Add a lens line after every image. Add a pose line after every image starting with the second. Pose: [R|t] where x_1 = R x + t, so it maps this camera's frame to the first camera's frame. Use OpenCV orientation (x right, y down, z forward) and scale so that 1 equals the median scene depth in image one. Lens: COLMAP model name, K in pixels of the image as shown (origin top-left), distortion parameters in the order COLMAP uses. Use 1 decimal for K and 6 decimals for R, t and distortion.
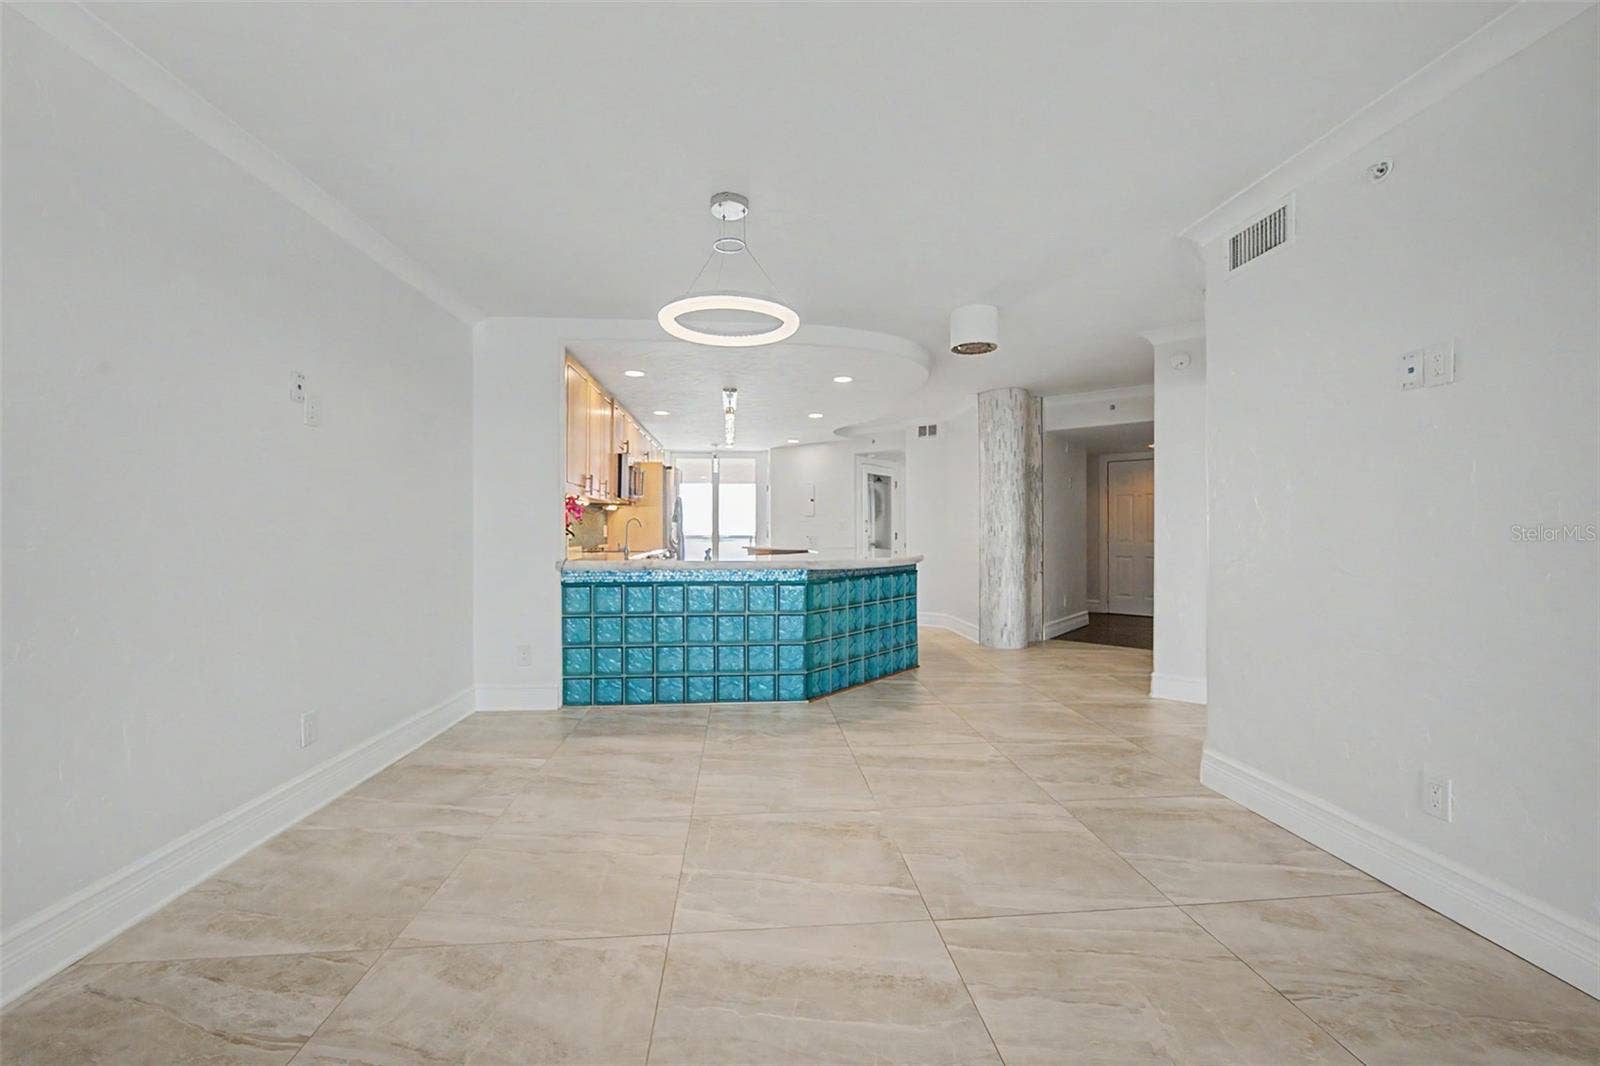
lens RADIAL K [[649.7, 0, 791.8], [0, 649.7, 530.4], [0, 0, 1]] dist [-0.001953, -0.000514]
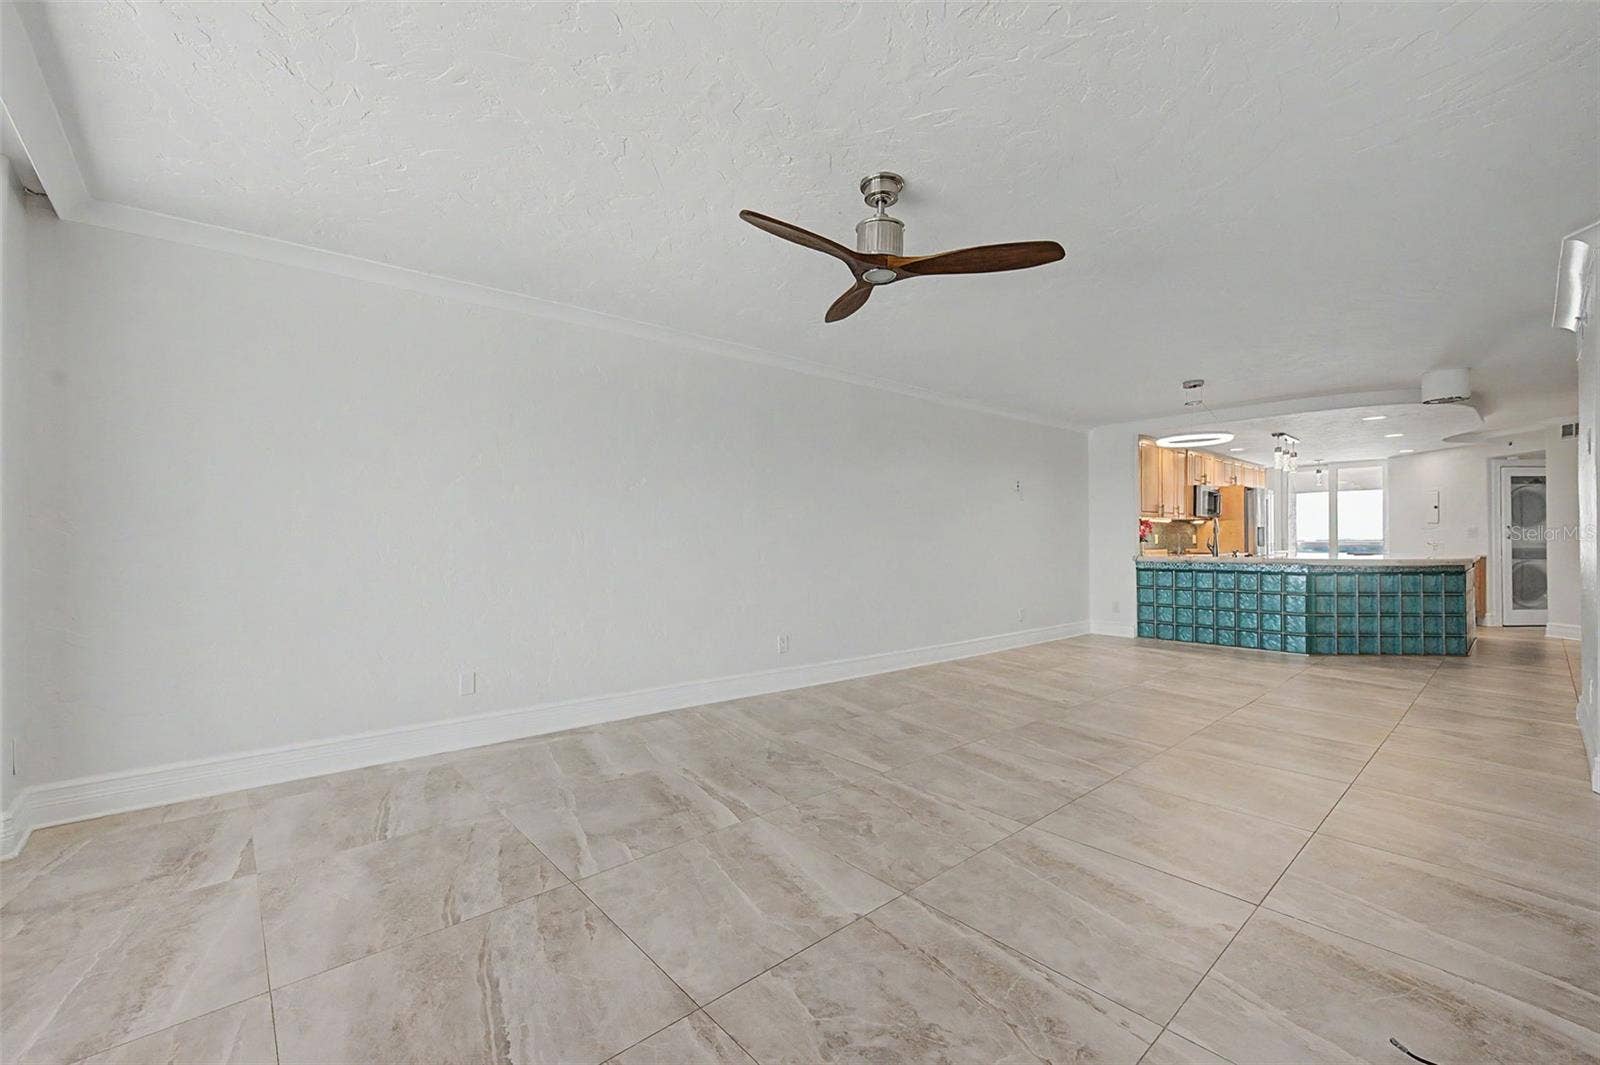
lens RADIAL K [[649.7, 0, 802.2], [0, 649.7, 542.1], [0, 0, 1]] dist [-0.001953, -0.000514]
pose [[0.603845, -0.001036, -0.797101, 0.496791], [0.006055, 0.999976, 0.003288, -0.002906], [0.797079, -0.006811, 0.603837, -0.786121]]
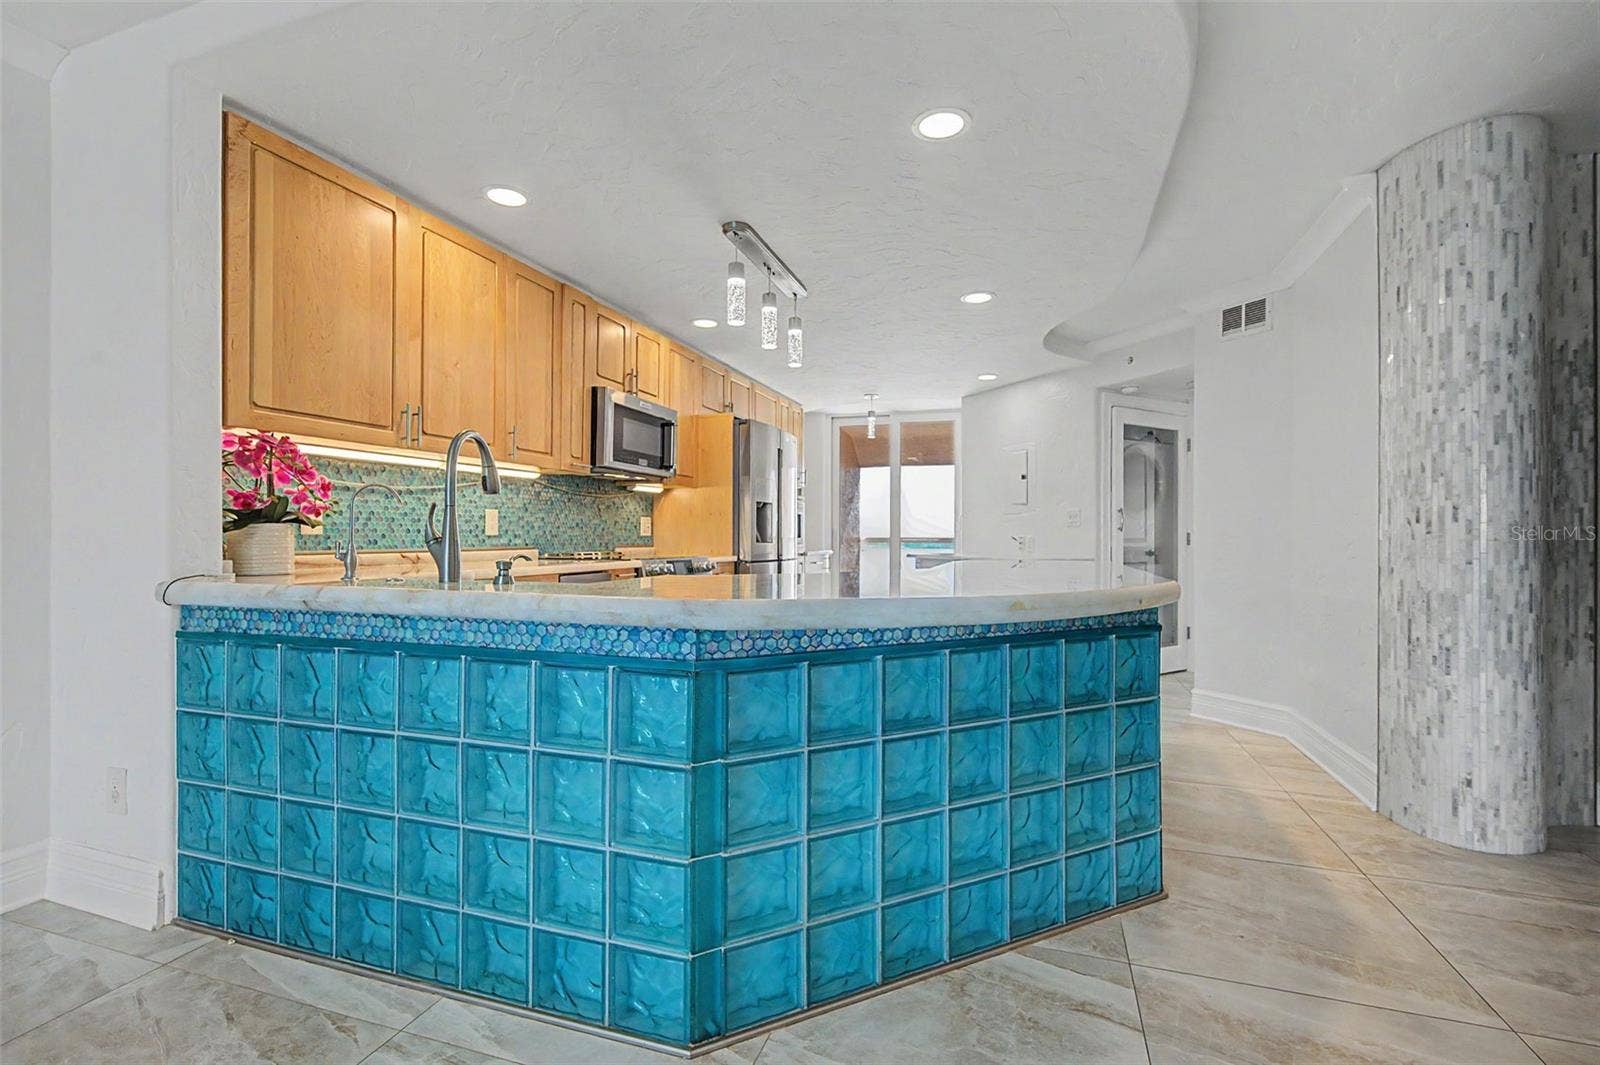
lens RADIAL K [[711.1, 0, 806.2], [0, 711.1, 537.2], [0, 0, 1]] dist [0.015747, -0.000234]
pose [[0.923392, 0.003677, -0.383841, 0.203839], [-0.003688, 0.999993, 0.000707, 0.016489], [0.383841, 0.000763, 0.923399, 0.695363]]
